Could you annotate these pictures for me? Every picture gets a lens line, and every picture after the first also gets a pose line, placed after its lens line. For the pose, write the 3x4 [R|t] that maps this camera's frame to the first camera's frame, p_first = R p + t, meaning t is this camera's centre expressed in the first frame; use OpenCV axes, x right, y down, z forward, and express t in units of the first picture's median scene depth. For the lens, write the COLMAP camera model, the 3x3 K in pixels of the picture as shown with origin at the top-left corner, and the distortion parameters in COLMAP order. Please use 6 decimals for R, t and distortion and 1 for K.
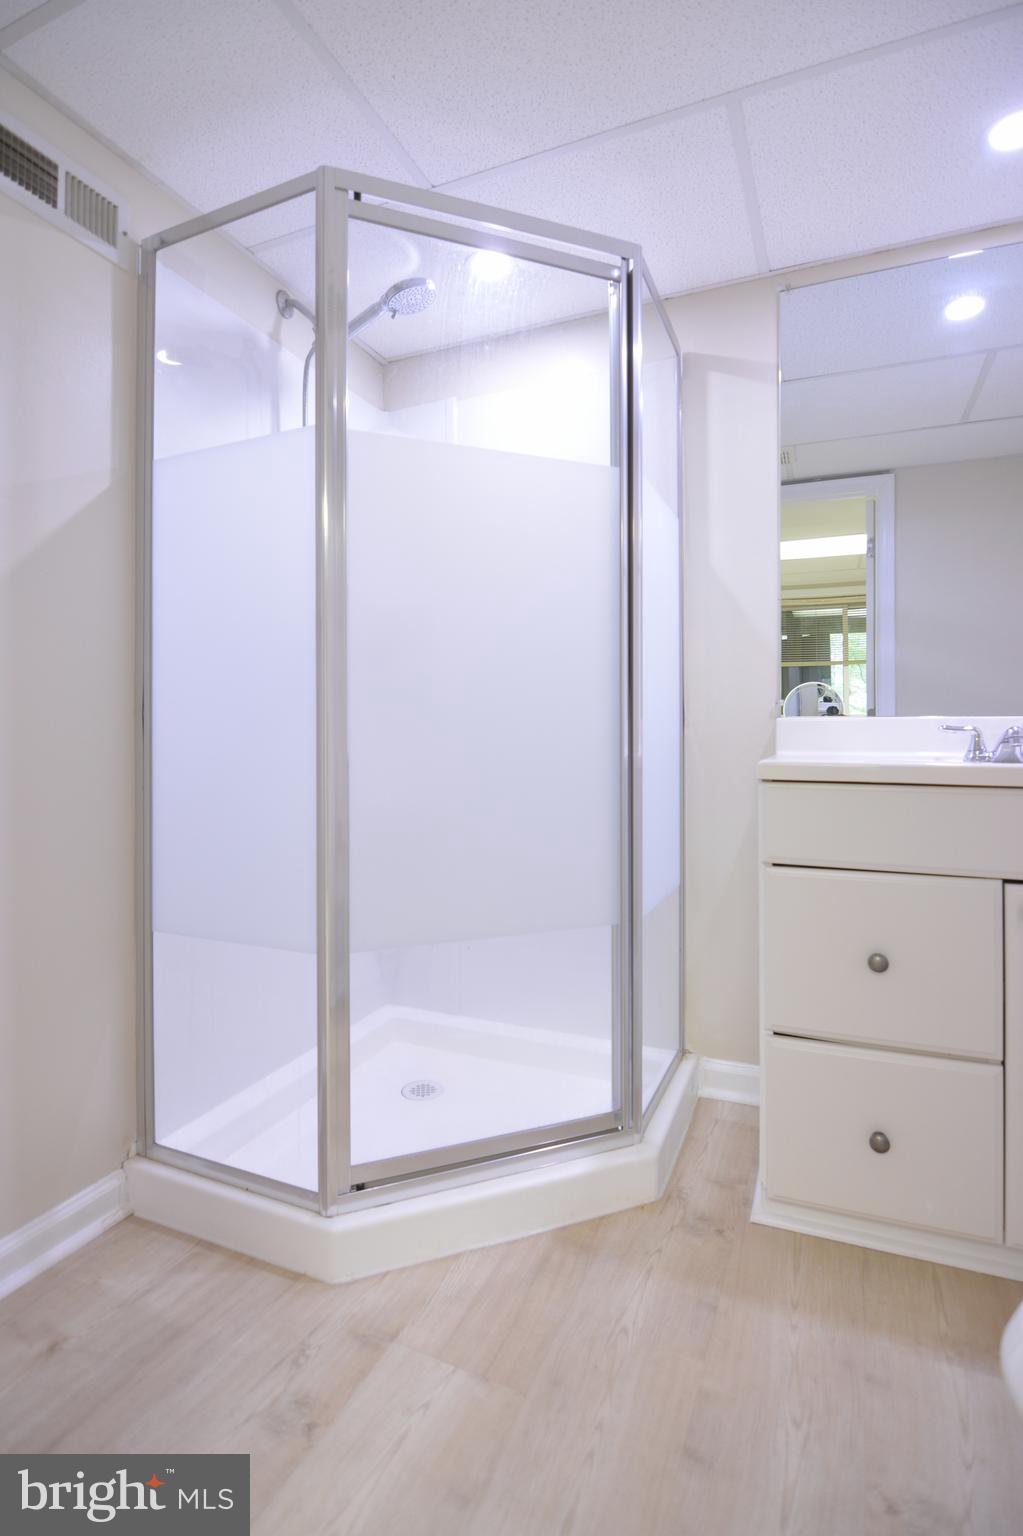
lens RADIAL K [[759.2, 0, 511.7], [0, 759.2, 736.8], [0, 0, 1]] dist [-0.015204, -0.005138]
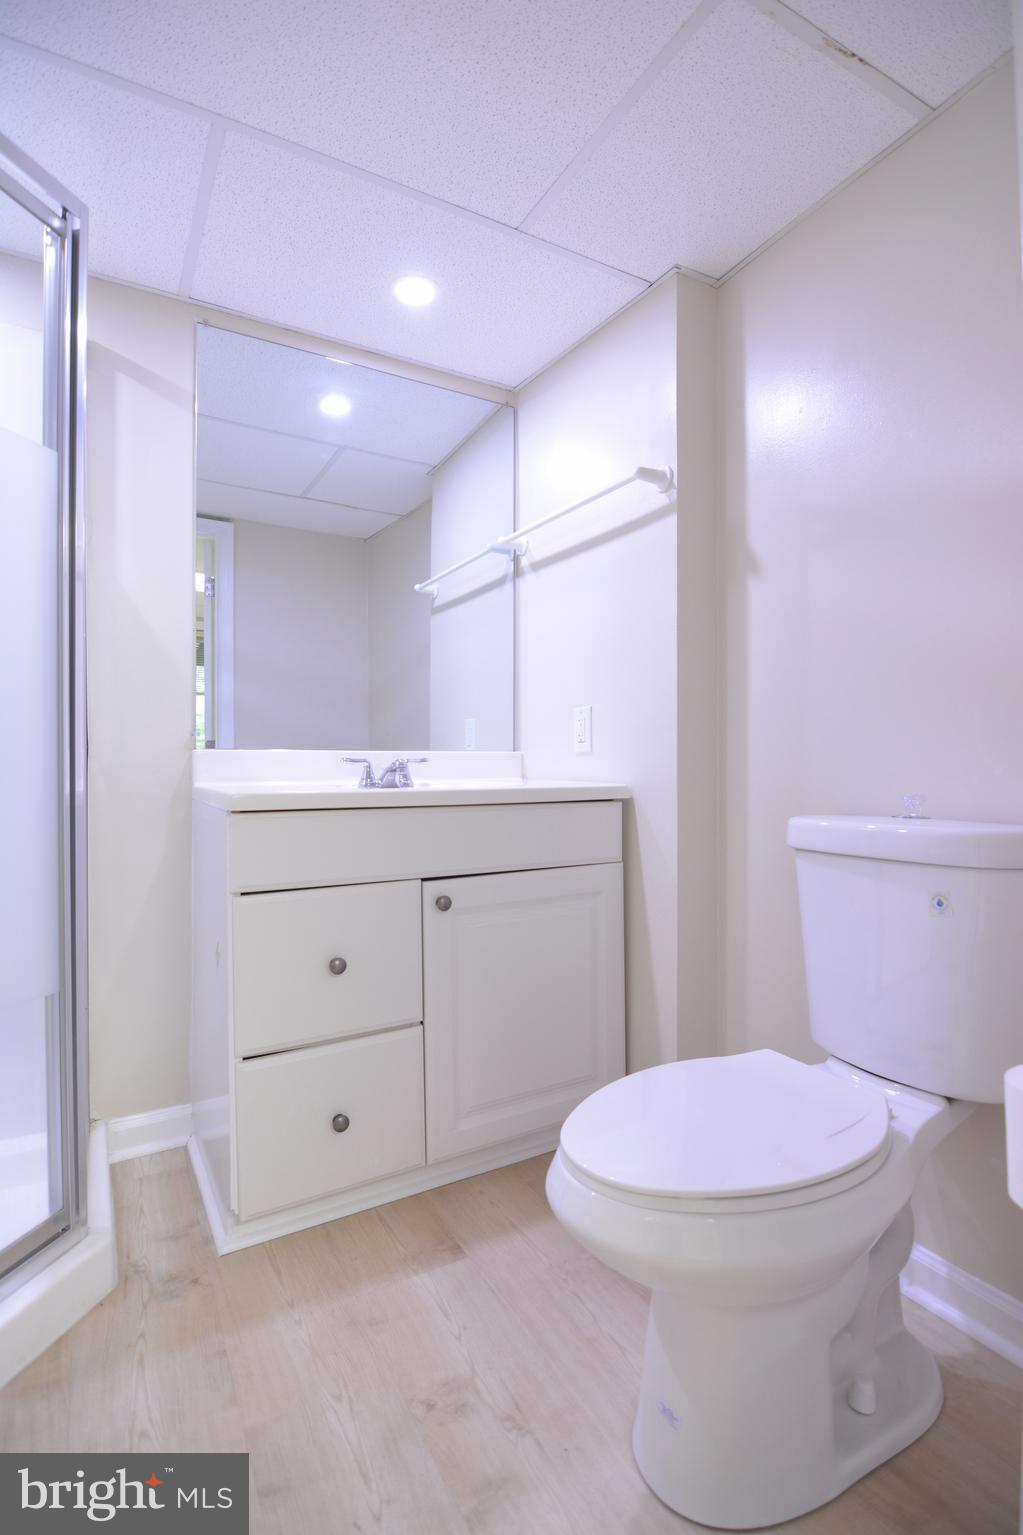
lens RADIAL K [[743.1, 0, 511.5], [0, 743.1, 767.5], [0, 0, 1]] dist [-0.006806, -0.009760]
pose [[0.597909, -0.006641, 0.801537, -0.218189], [0.006473, 0.999973, 0.003457, -0.002753], [-0.801538, 0.003121, 0.597935, 0.099219]]
